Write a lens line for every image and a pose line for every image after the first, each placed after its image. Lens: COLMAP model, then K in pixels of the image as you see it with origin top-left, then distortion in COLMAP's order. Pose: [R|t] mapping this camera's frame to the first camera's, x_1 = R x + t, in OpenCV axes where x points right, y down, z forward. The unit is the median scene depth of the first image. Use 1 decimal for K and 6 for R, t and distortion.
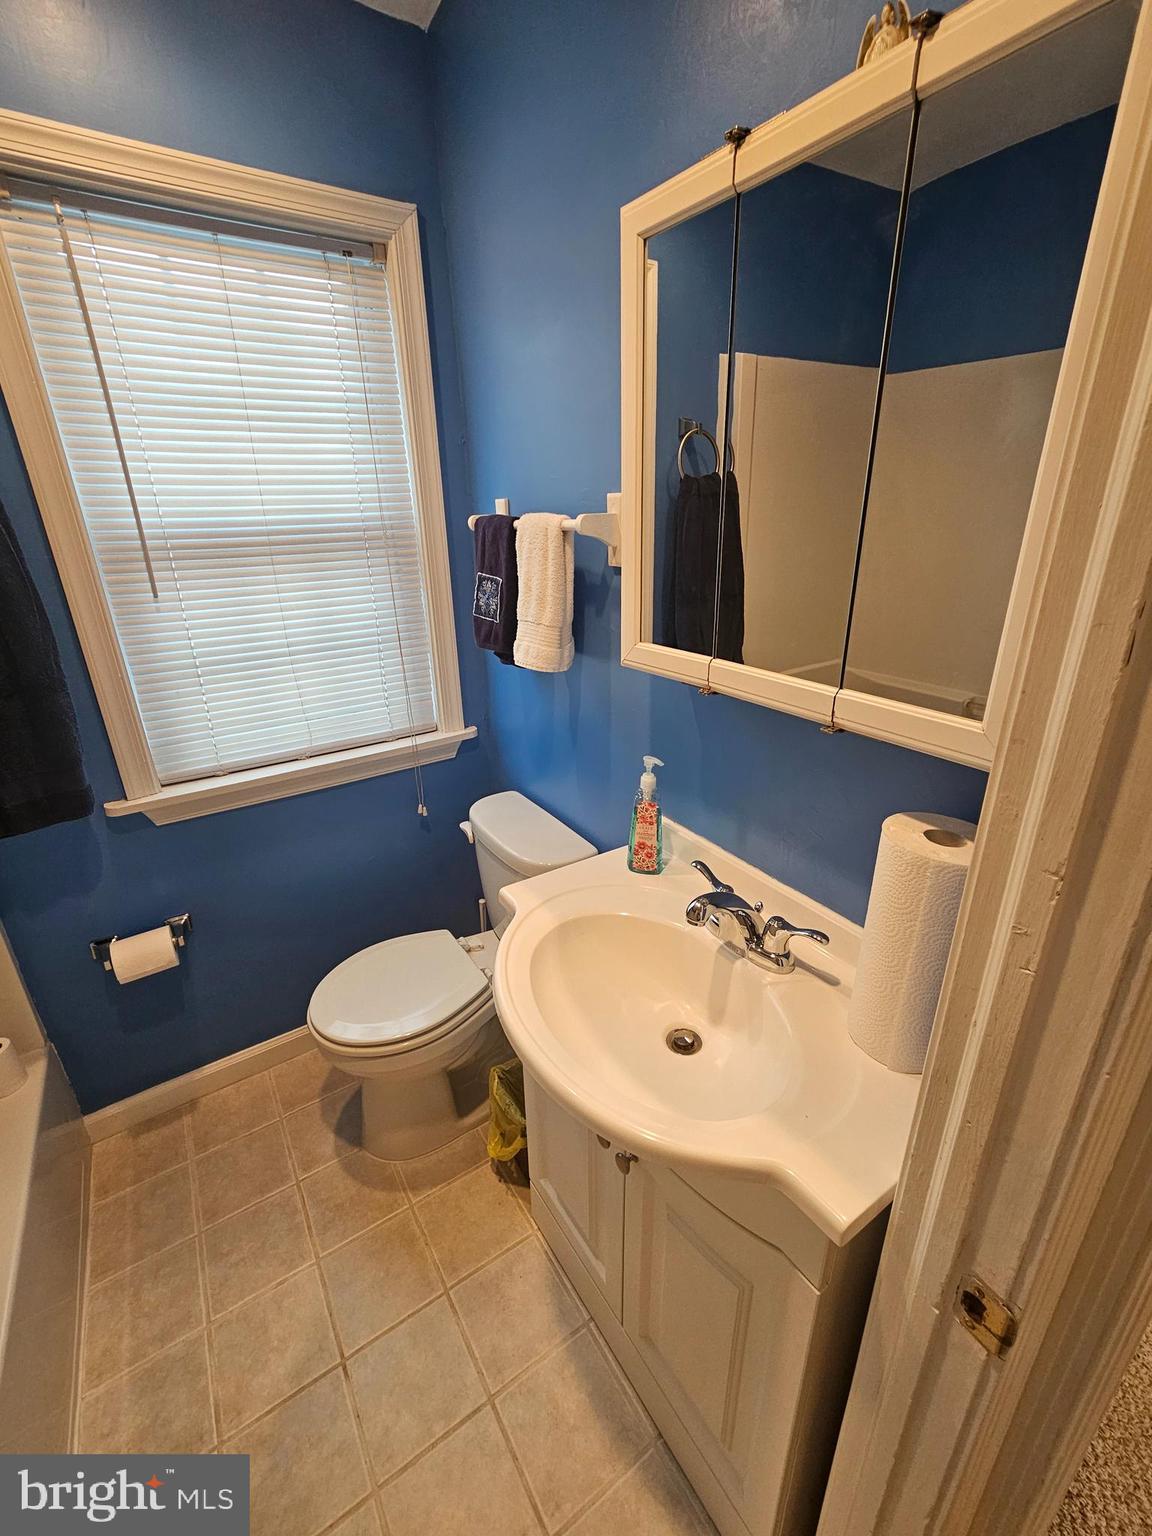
lens RADIAL K [[651.3, 0, 580.3], [0, 651.3, 766.3], [0, 0, 1]] dist [0.001285, 0.001743]
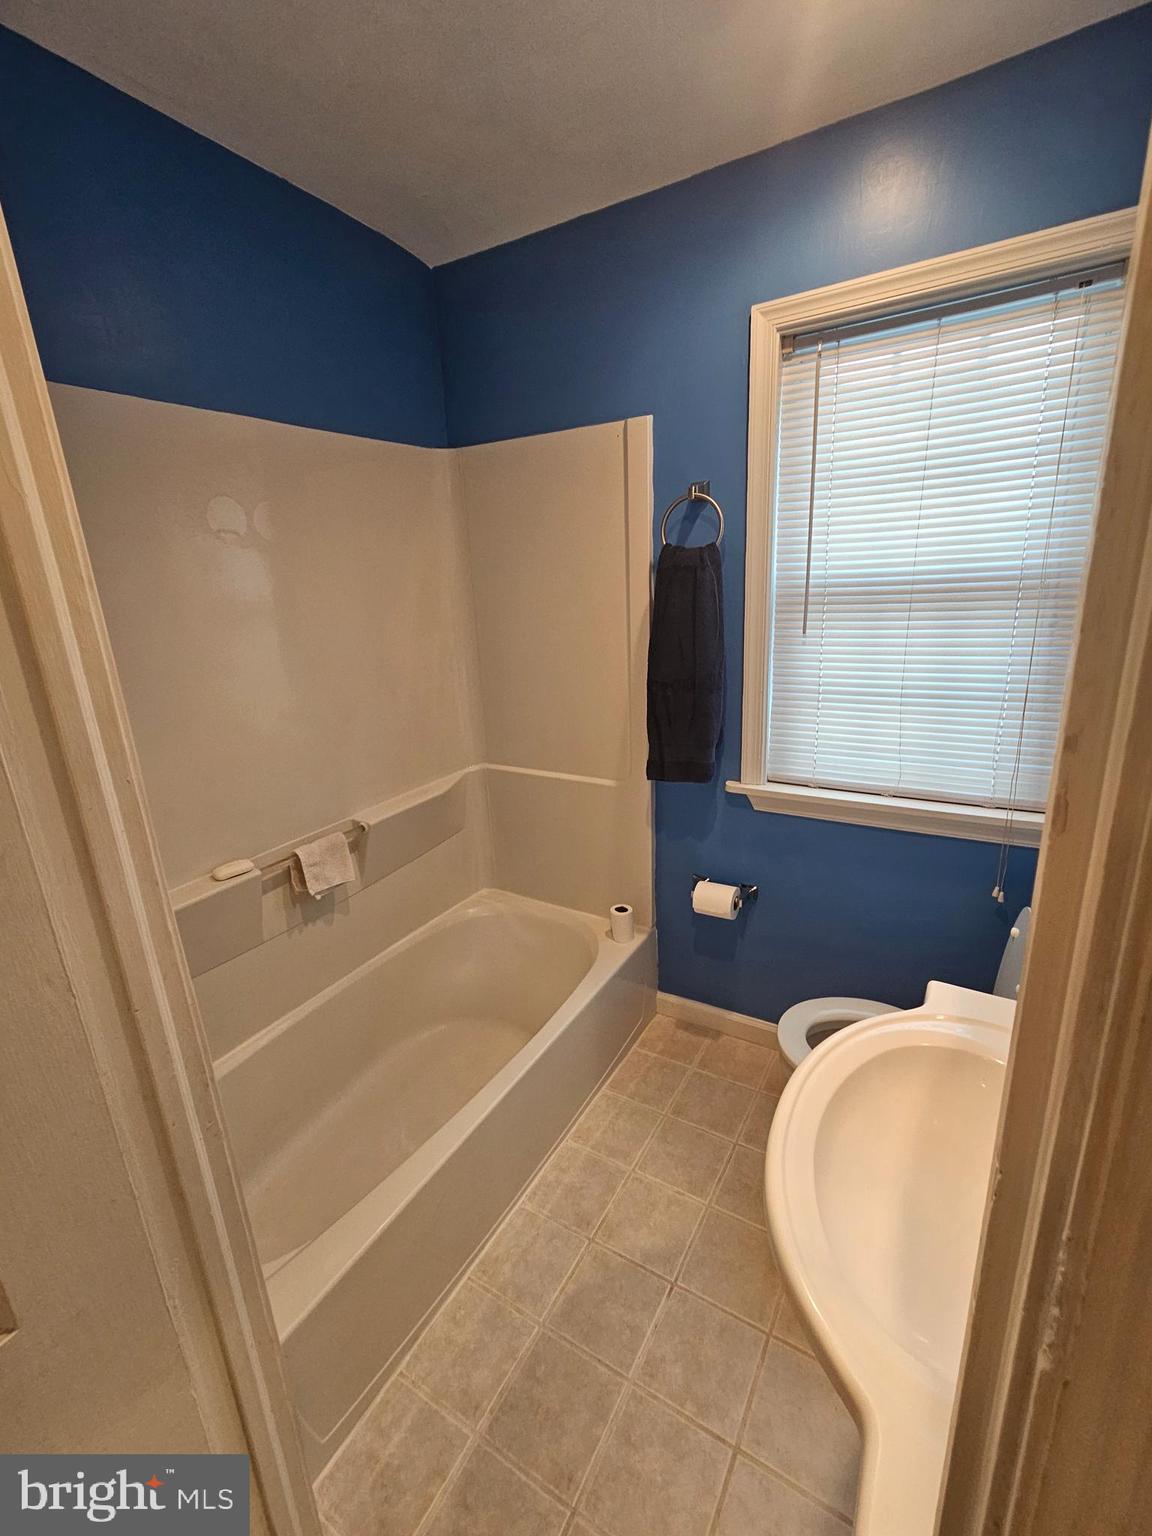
lens RADIAL K [[651.3, 0, 581.5], [0, 651.3, 766.0], [0, 0, 1]] dist [0.001285, 0.001743]
pose [[0.435490, 0.245318, -0.866122, 0.277507], [-0.299958, 0.946710, 0.117323, -0.036615], [0.848748, 0.208707, 0.485868, 0.087146]]
